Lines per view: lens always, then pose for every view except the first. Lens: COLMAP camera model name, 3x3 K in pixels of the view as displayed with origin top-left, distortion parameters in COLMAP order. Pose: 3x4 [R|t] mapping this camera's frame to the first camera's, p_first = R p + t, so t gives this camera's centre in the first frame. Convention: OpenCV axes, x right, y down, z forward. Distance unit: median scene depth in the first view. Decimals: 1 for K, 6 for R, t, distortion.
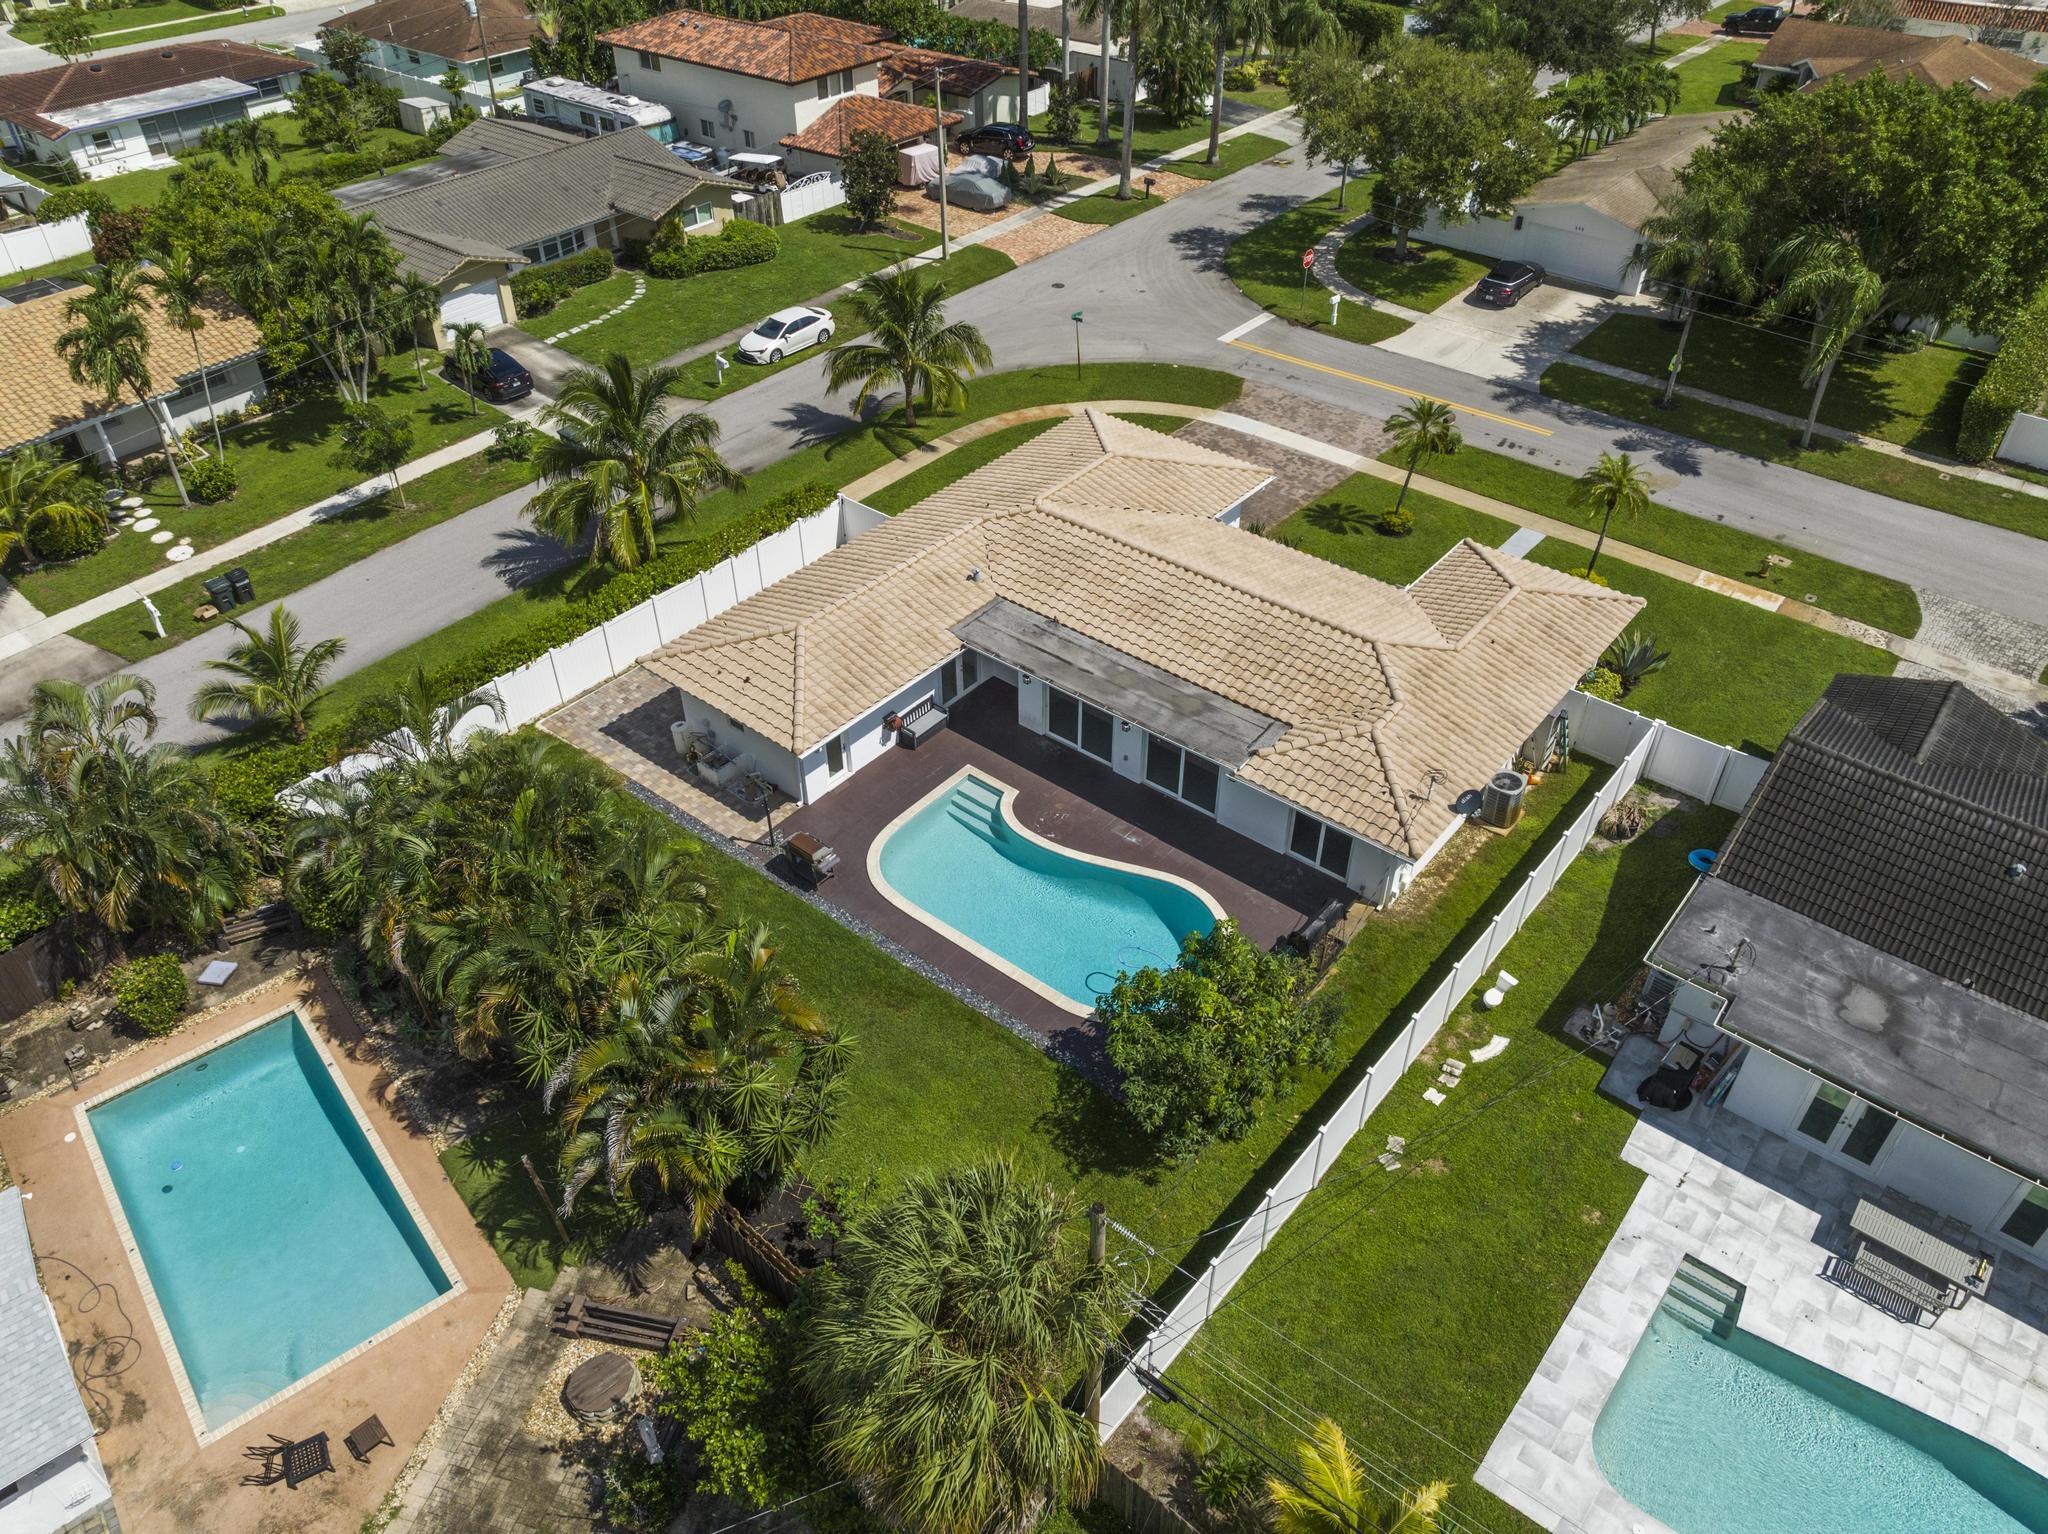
lens RADIAL K [[1442.8, 0, 1027.6], [0, 1442.8, 765.6], [0, 0, 1]] dist [-0.032156, -0.000994]
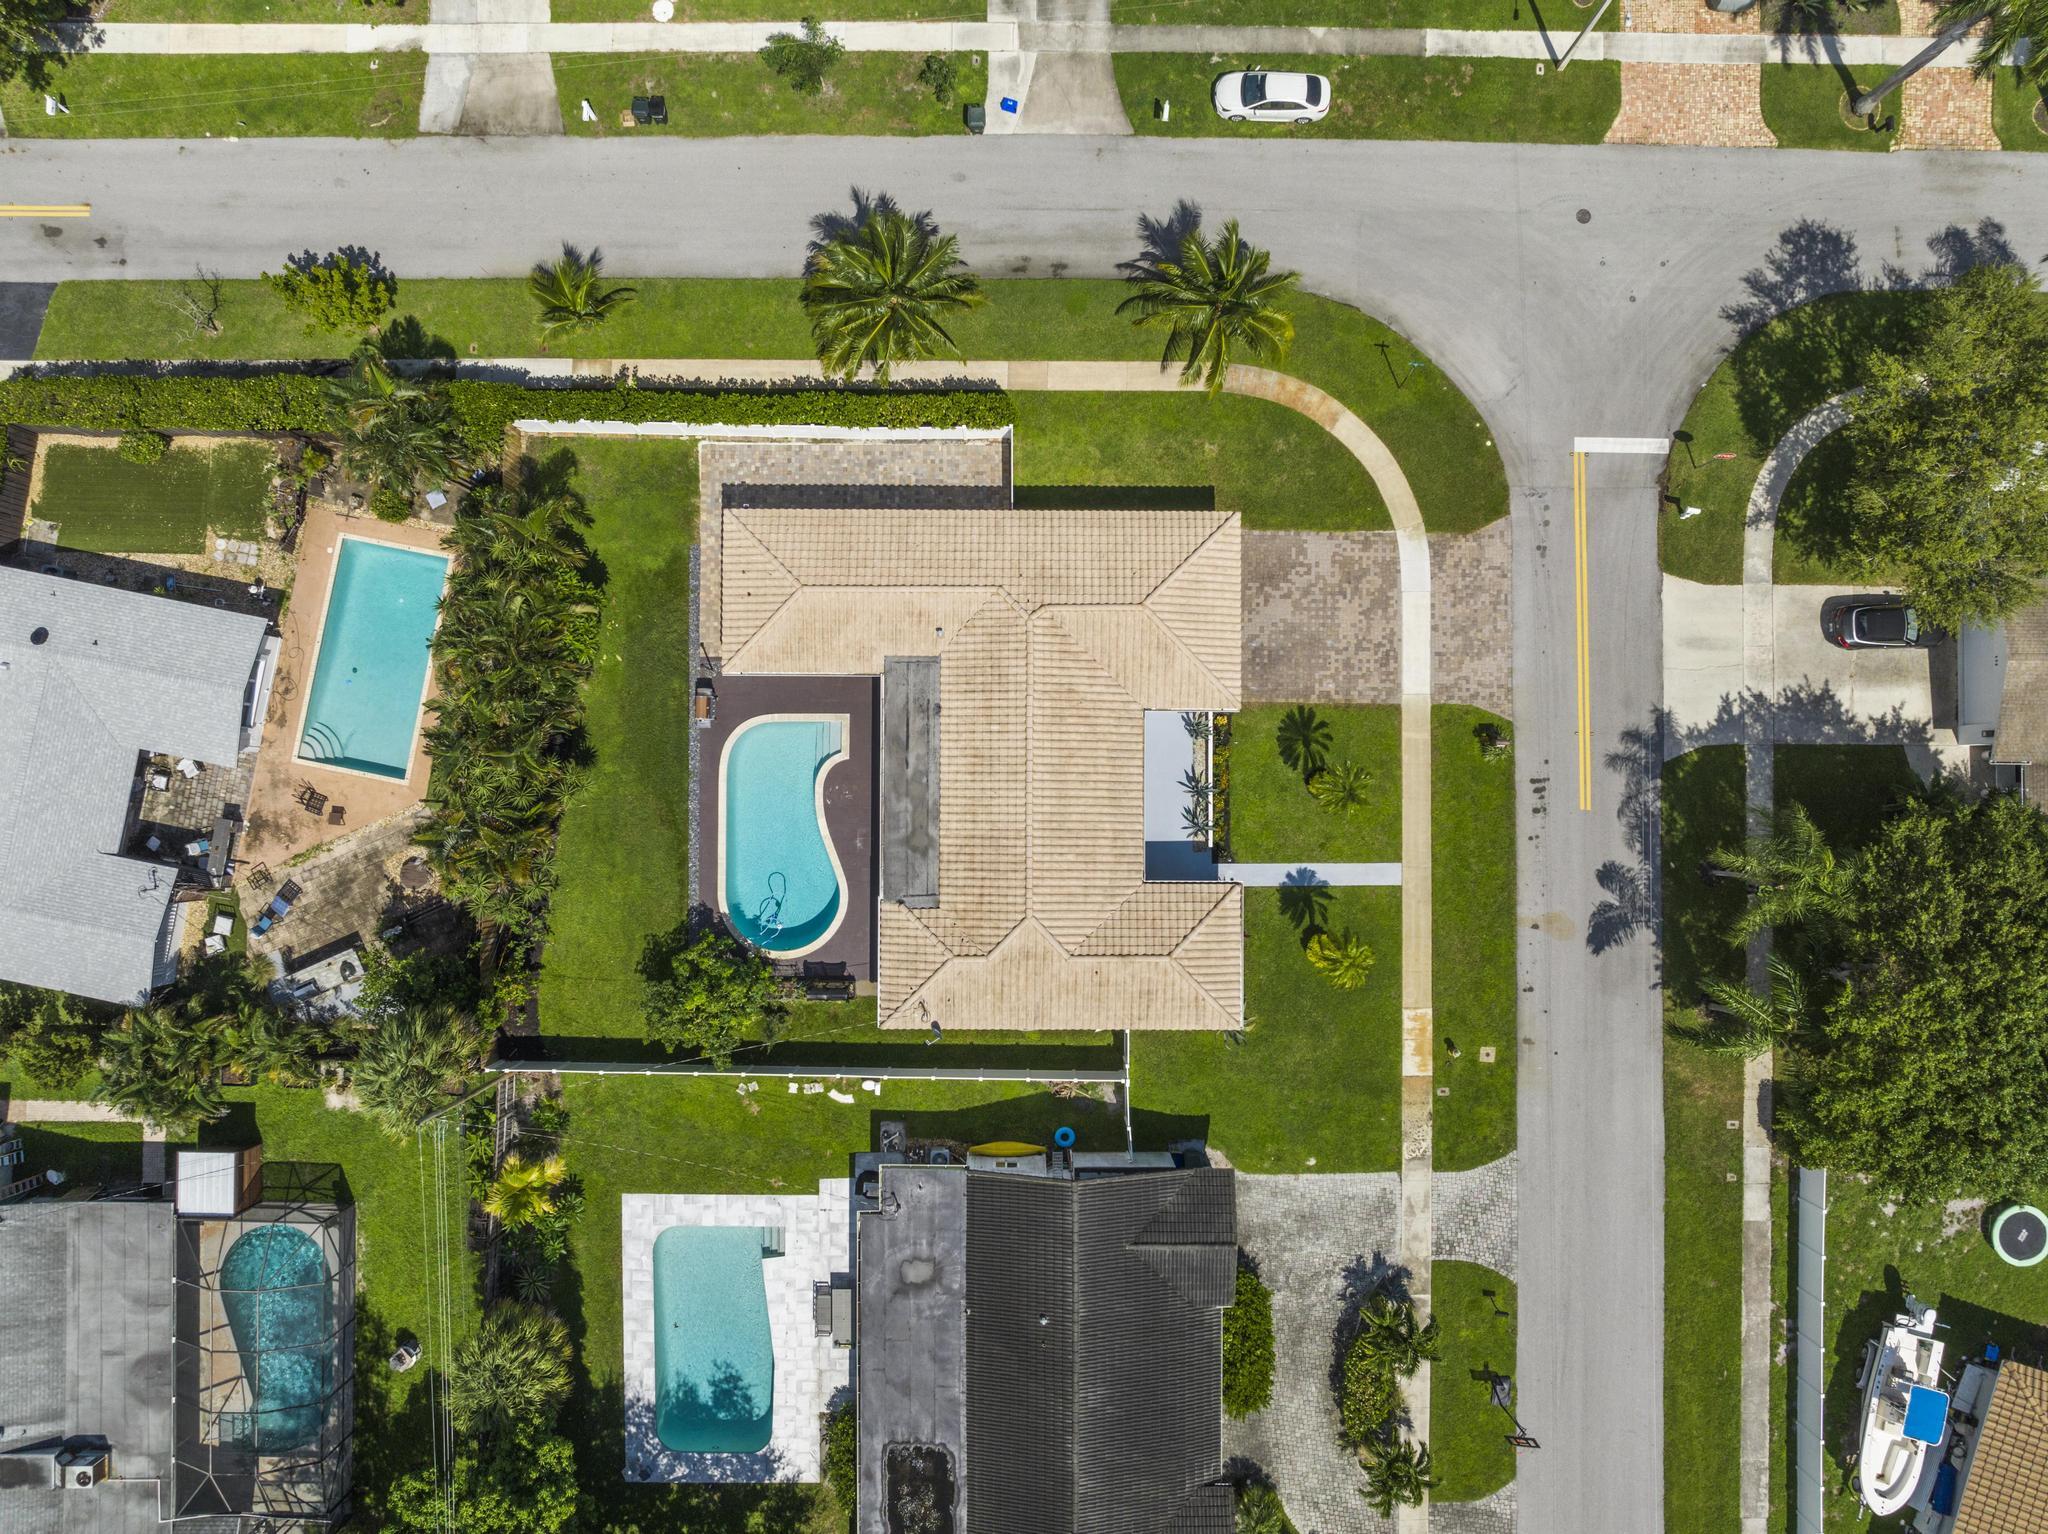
lens RADIAL K [[1442.8, 0, 1027.6], [0, 1442.8, 765.6], [0, 0, 1]] dist [-0.032156, -0.000994]
pose [[0.631485, 0.775352, -0.007457, 0.084817], [-0.494767, 0.410330, 0.766052, -0.806135], [0.597019, -0.480061, 0.642736, 0.089343]]
